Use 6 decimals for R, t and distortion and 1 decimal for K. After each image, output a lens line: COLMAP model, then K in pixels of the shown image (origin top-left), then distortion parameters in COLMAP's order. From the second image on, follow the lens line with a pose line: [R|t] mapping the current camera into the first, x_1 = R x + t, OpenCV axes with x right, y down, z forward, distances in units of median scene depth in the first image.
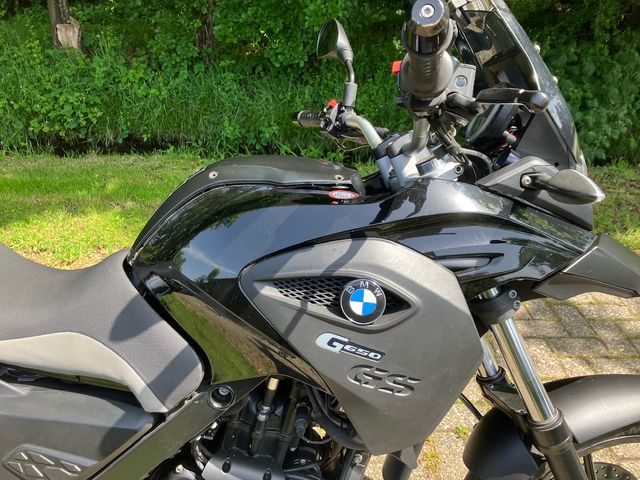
lens RADIAL K [[531.2, 0, 320.0], [0, 531.2, 240.0], [0, 0, 1]] dist [0.012478, -0.003819]
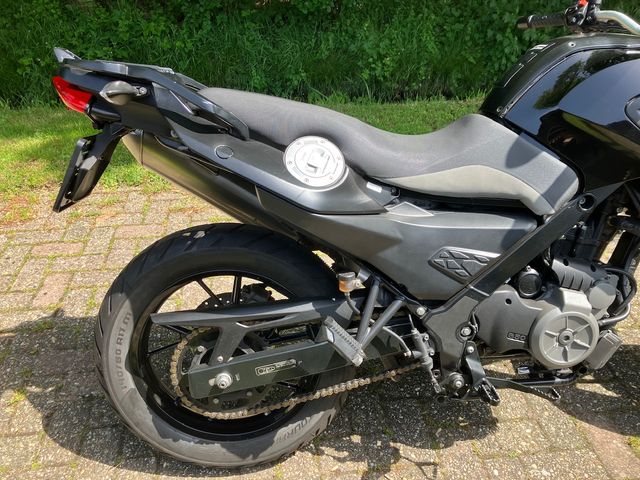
lens RADIAL K [[527.7, 0, 319.5], [0, 527.7, 243.9], [0, 0, 1]] dist [0.019708, -0.007566]
pose [[0.995693, -0.062570, 0.068410, -0.731874], [0.057006, 0.995126, 0.080468, 0.182572], [-0.073112, -0.076221, 0.994407, -0.273728]]
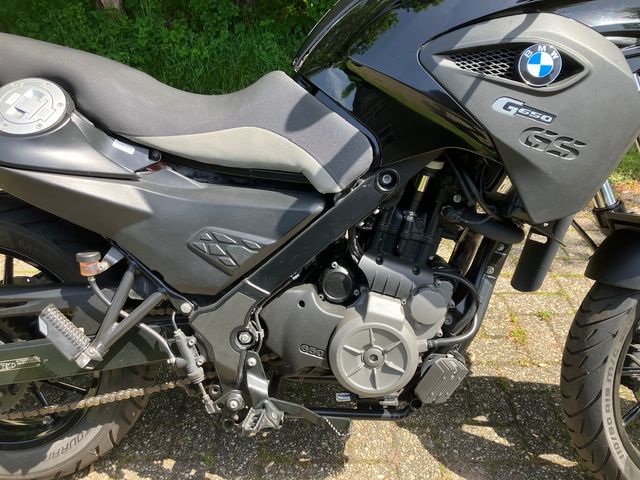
lens RADIAL K [[527.7, 0, 319.5], [0, 527.7, 243.9], [0, 0, 1]] dist [0.019708, -0.007566]
pose [[0.999431, 0.004615, -0.033402, -0.211306], [-0.003491, 0.999428, 0.033623, 0.284435], [0.033538, -0.033487, 0.998876, -0.076105]]
